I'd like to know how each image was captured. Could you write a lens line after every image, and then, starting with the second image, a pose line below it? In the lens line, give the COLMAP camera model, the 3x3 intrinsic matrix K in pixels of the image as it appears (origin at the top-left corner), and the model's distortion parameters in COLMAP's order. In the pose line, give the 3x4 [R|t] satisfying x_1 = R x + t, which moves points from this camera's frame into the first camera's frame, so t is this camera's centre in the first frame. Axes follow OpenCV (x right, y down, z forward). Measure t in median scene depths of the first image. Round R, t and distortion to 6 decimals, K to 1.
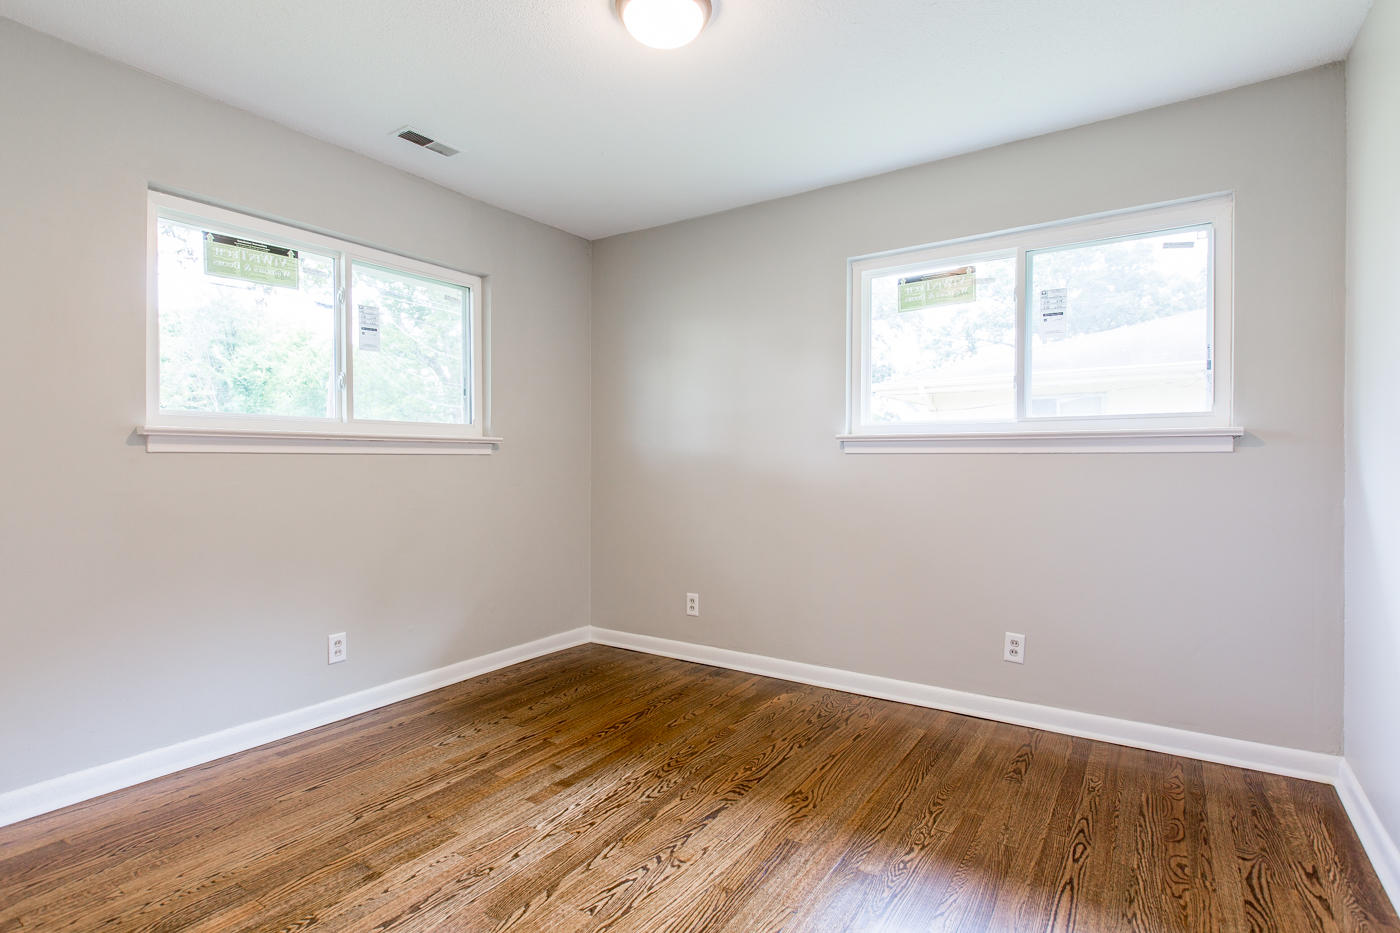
lens RADIAL K [[713.9, 0, 689.7], [0, 713.9, 457.5], [0, 0, 1]] dist [-0.003621, 0.000473]
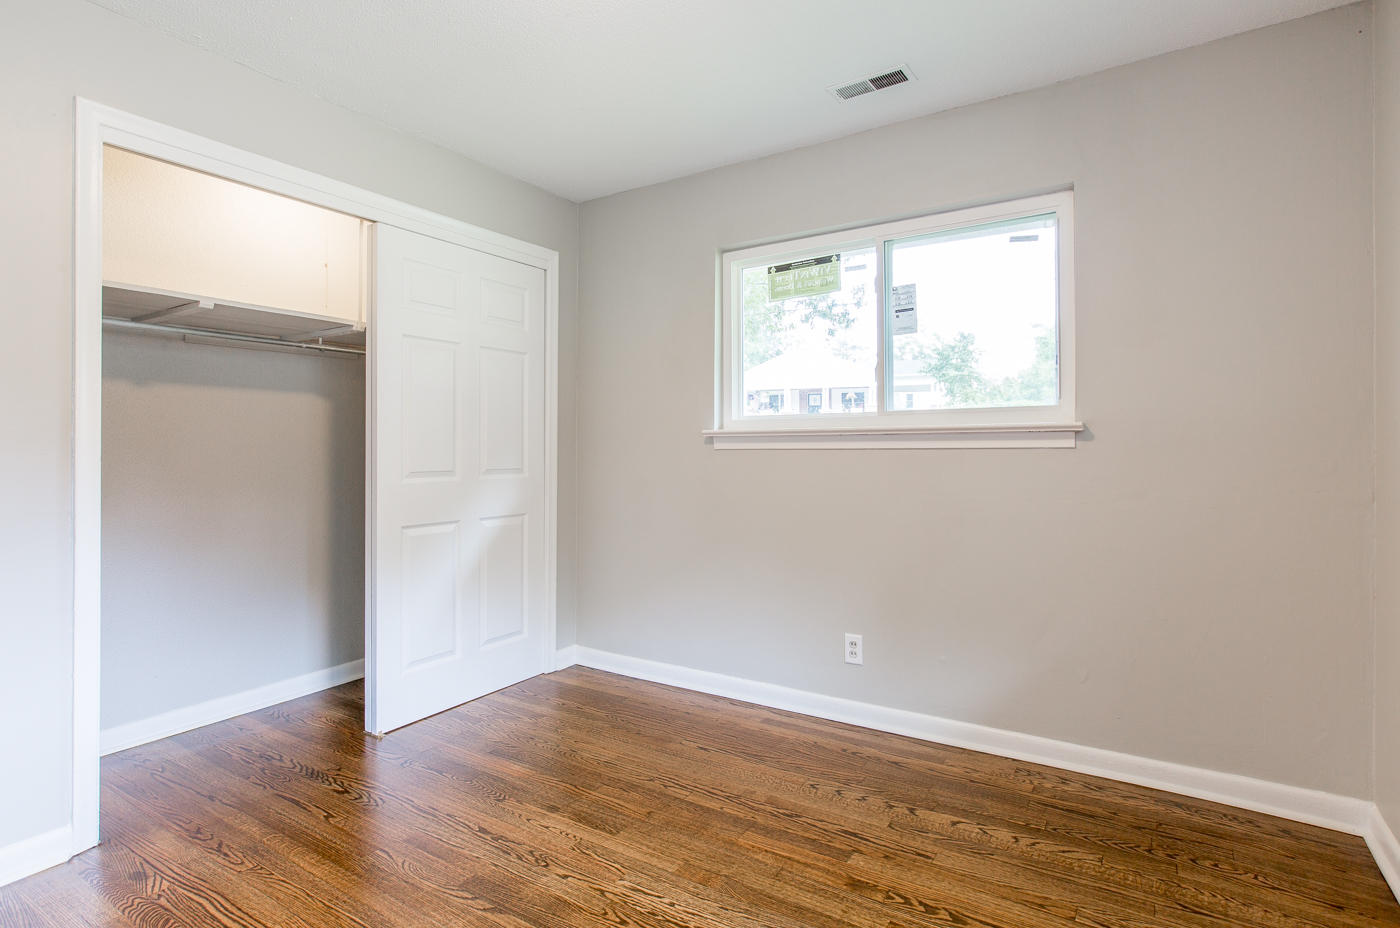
lens RADIAL K [[713.9, 0, 708.0], [0, 713.9, 441.8], [0, 0, 1]] dist [-0.003621, 0.000473]
pose [[0.010271, -0.012970, -0.999863, 0.516958], [0.006774, 0.999894, -0.012901, -0.004375], [0.999924, -0.006640, 0.010357, 0.857024]]
